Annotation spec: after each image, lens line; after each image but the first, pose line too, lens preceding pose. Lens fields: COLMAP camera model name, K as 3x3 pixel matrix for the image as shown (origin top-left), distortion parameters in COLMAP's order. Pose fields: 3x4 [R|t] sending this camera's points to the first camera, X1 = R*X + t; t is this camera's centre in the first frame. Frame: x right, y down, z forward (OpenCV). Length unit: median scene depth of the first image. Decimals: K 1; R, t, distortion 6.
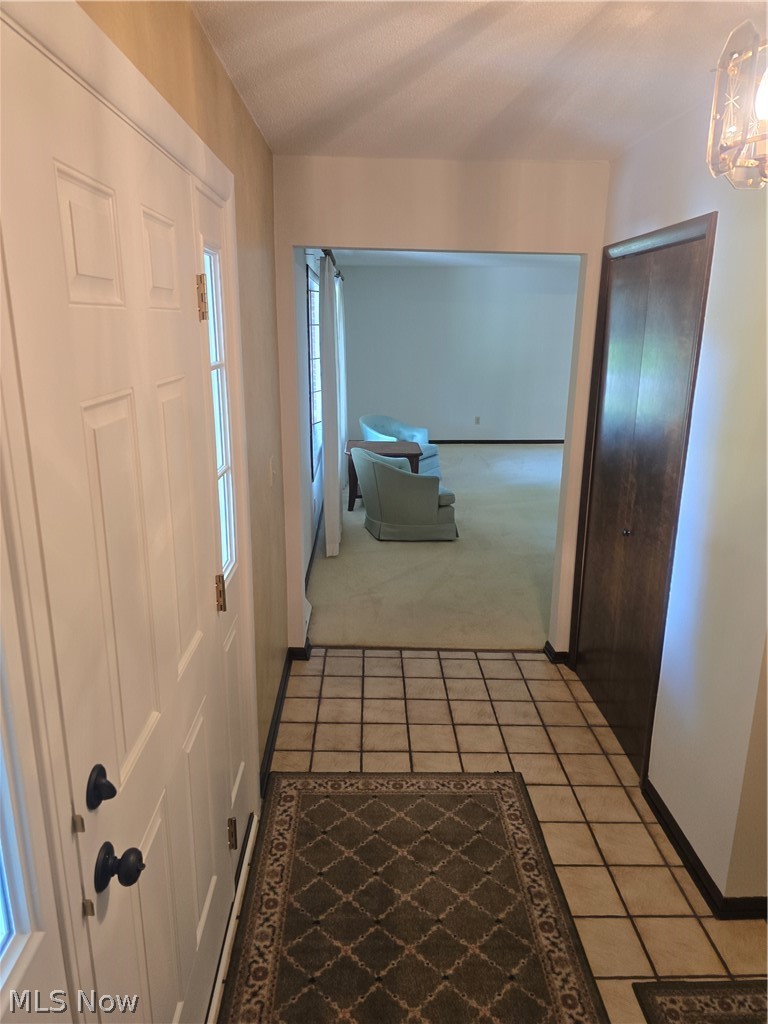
lens RADIAL K [[683.3, 0, 384.8], [0, 683.3, 511.1], [0, 0, 1]] dist [0.047691, -0.048661]
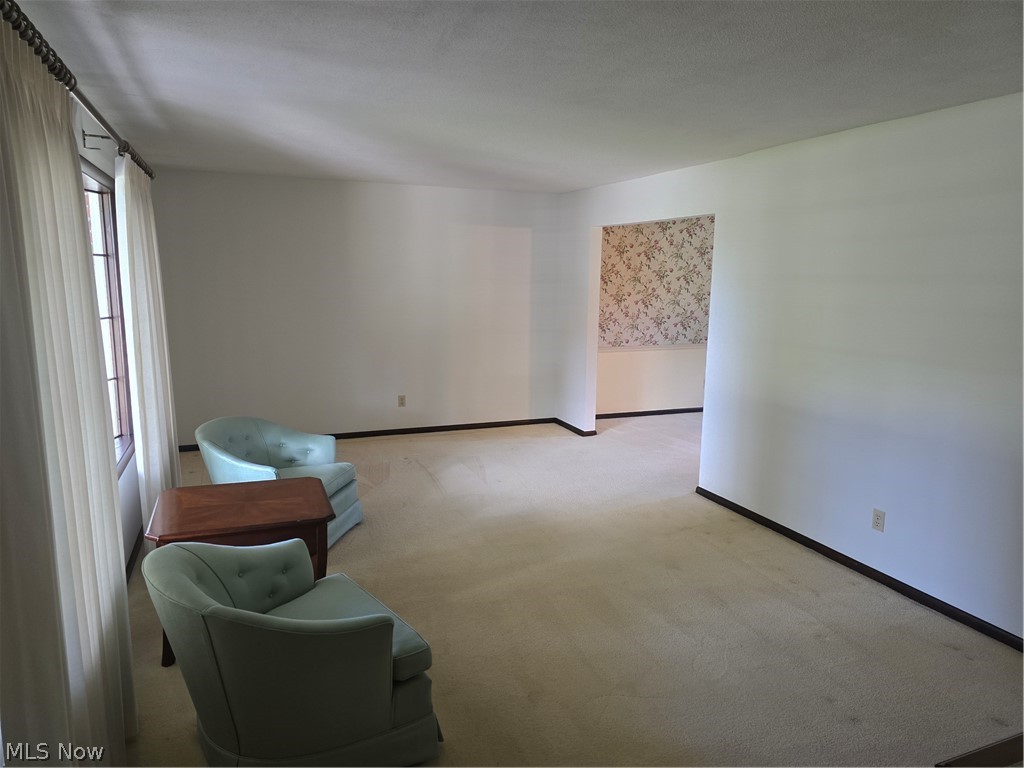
lens RADIAL K [[683.3, 0, 512.9], [0, 683.3, 384.4], [0, 0, 1]] dist [0.047691, -0.048661]
pose [[0.939810, -0.053550, 0.337474, 0.014889], [0.089987, 0.991567, -0.093260, -0.103942], [-0.329634, 0.118015, 0.936704, 0.448898]]
